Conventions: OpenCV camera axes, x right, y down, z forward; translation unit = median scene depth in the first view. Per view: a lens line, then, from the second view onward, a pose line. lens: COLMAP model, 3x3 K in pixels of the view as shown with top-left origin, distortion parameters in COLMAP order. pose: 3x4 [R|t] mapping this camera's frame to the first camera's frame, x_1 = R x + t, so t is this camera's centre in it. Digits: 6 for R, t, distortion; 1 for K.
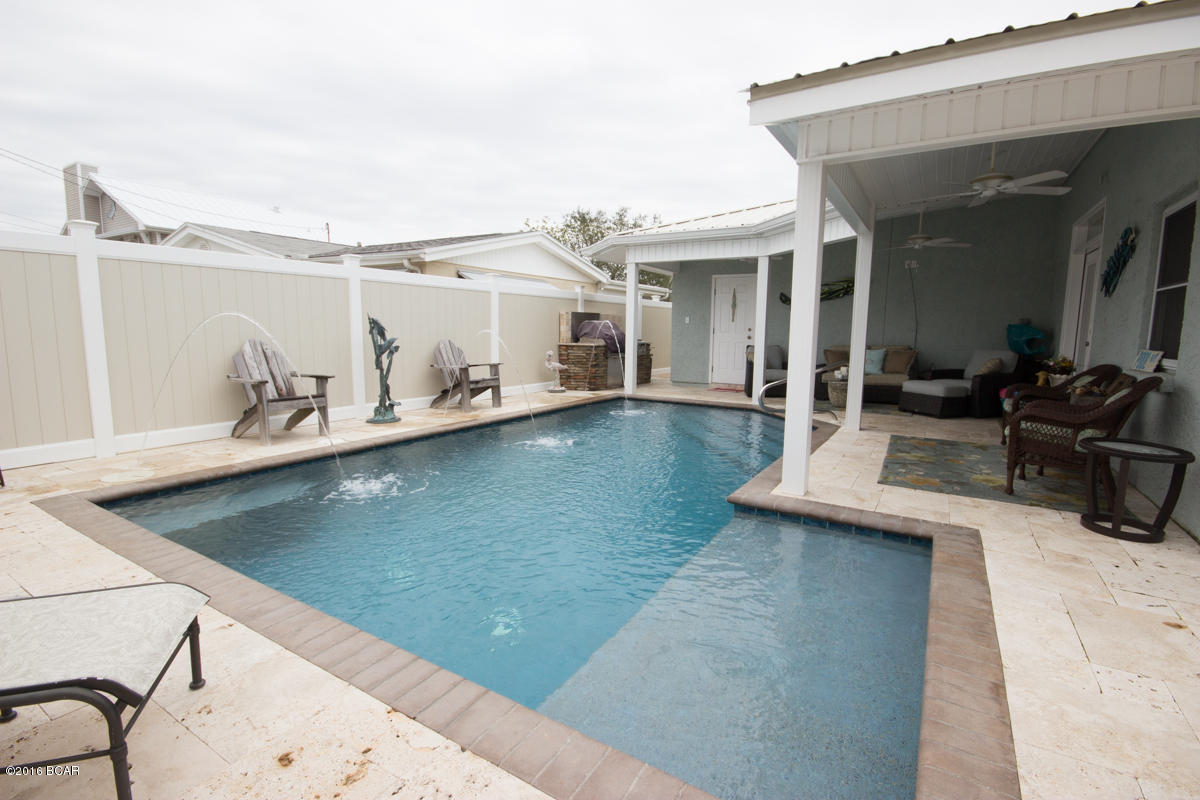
lens RADIAL K [[558.7, 0, 599.7], [0, 558.7, 394.5], [0, 0, 1]] dist [-0.000072, -0.000173]
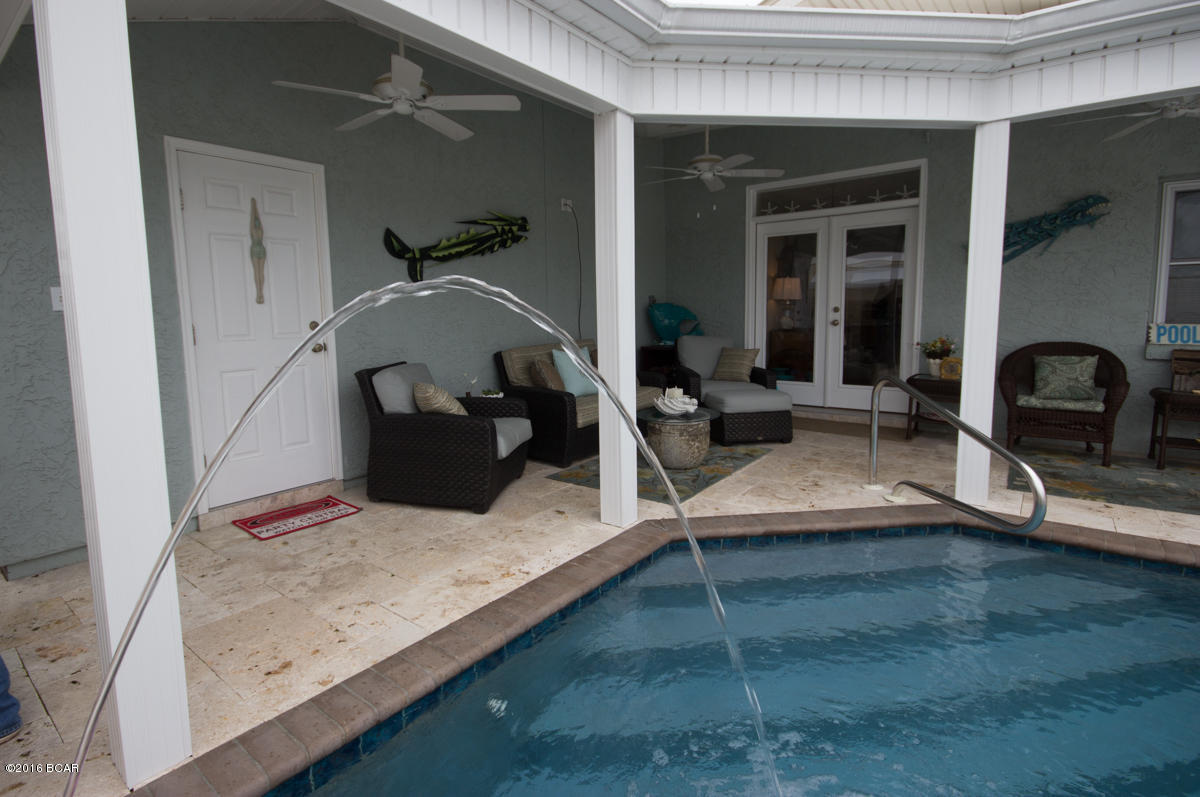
lens RADIAL K [[570.3, 0, 585.1], [0, 570.3, 397.2], [0, 0, 1]] dist [-0.009813, -0.000618]
pose [[0.120506, -0.163969, 0.979077, -0.084462], [0.138723, 0.979369, 0.146943, -0.135159], [-0.982972, 0.118113, 0.140766, 1.052739]]
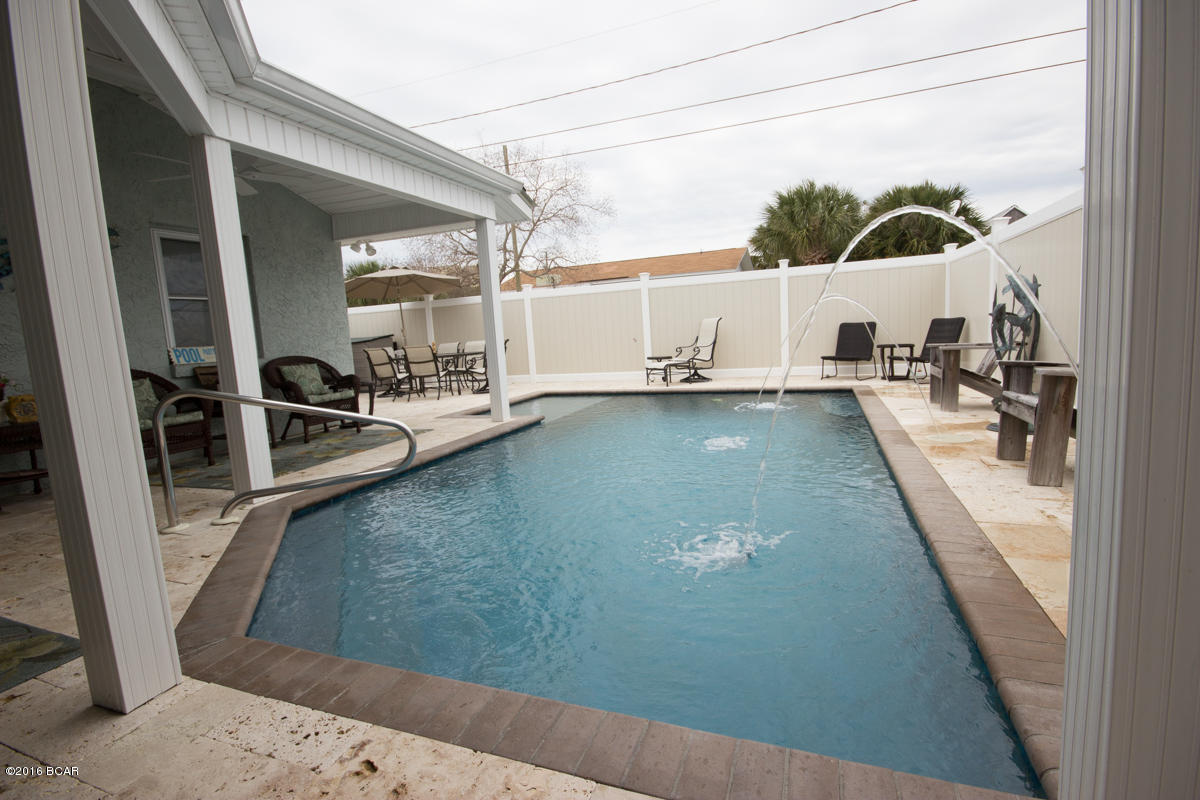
lens RADIAL K [[551.8, 0, 597.7], [0, 551.8, 396.2], [0, 0, 1]] dist [-0.000978, -0.000317]
pose [[-0.983765, 0.062851, -0.168094, 0.175087], [0.022182, 0.972069, 0.233645, -0.130300], [0.178083, 0.226123, -0.957682, 1.296812]]
